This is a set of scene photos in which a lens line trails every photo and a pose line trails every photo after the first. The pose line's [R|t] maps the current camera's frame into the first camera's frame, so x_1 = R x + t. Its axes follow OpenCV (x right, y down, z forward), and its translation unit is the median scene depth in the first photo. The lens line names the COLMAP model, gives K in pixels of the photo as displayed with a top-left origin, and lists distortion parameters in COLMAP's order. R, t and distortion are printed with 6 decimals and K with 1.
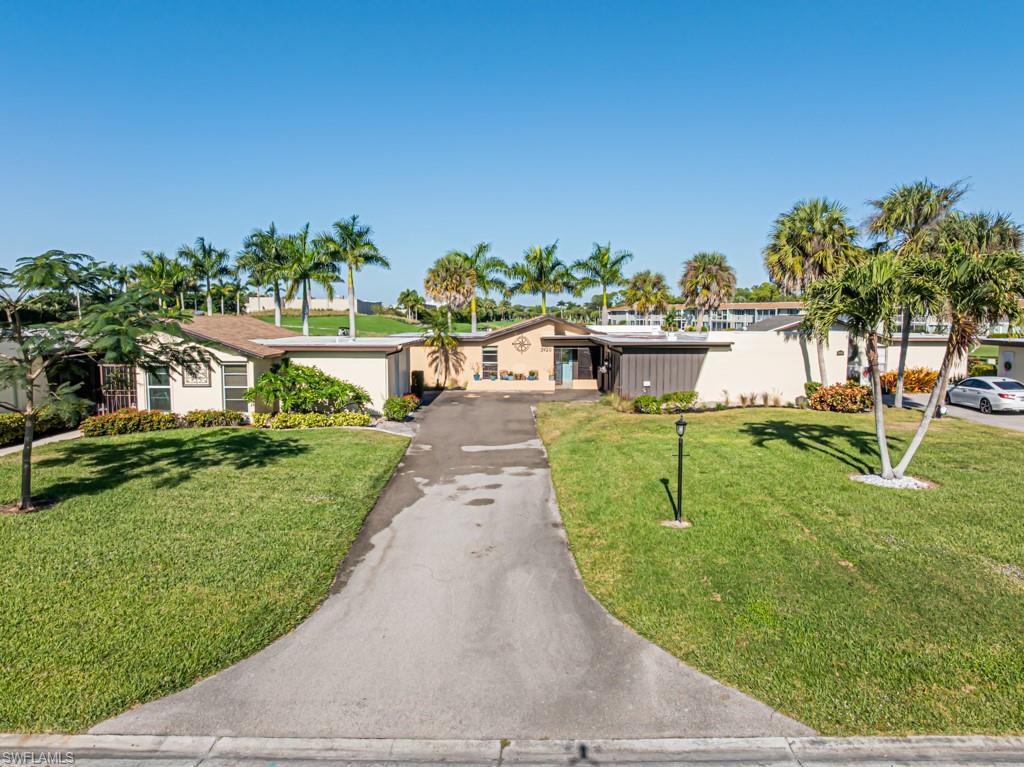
lens RADIAL K [[719.4, 0, 515.6], [0, 719.4, 377.2], [0, 0, 1]] dist [-0.056095, 0.025961]
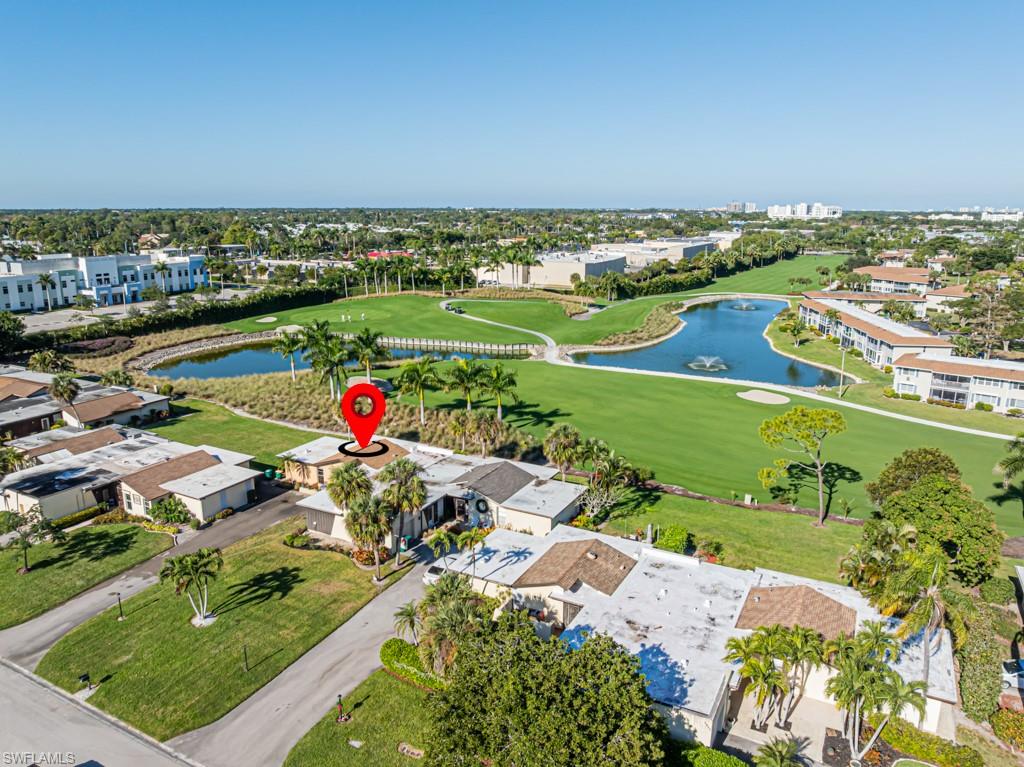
lens RADIAL K [[719.4, 0, 515.6], [0, 719.4, 377.2], [0, 0, 1]] dist [-0.056095, 0.025961]
pose [[0.883184, 0.108668, -0.456265, 3.519886], [-0.040655, 0.986865, 0.156346, -1.663928], [0.467262, -0.119533, 0.876001, -1.092229]]
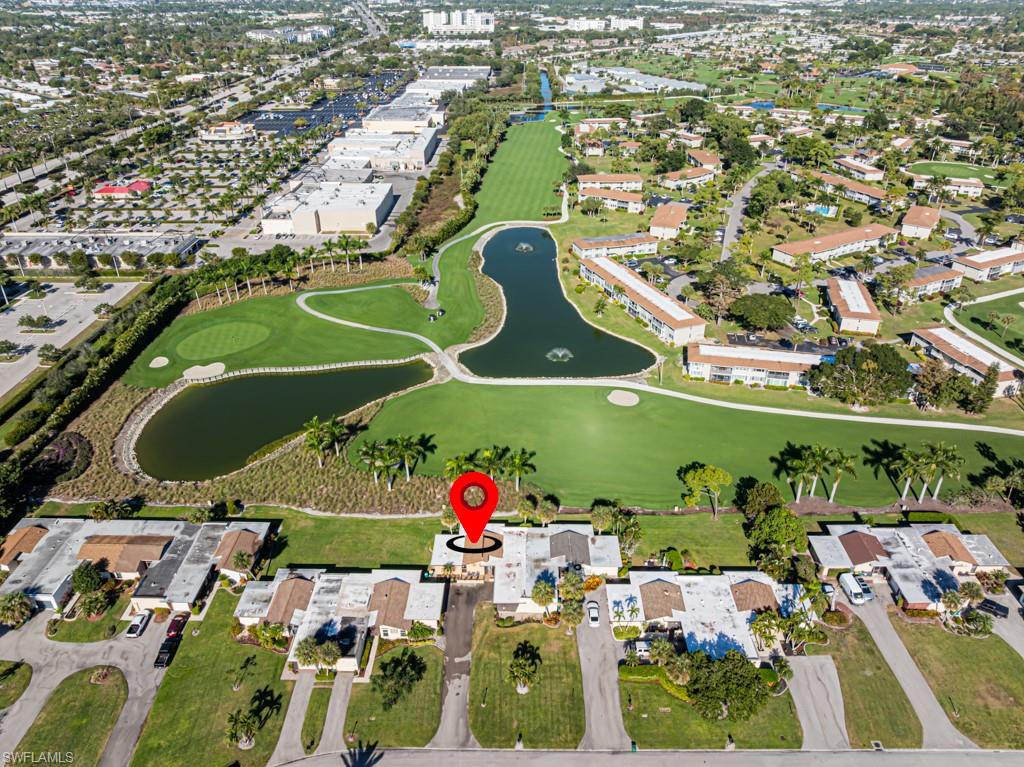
lens RADIAL K [[719.4, 0, 515.6], [0, 719.4, 377.2], [0, 0, 1]] dist [-0.056095, 0.025961]
pose [[0.999948, 0.005394, -0.008677, 0.593493], [-0.001325, 0.910559, 0.413377, -5.825814], [0.010130, -0.413344, 0.910519, -4.222123]]
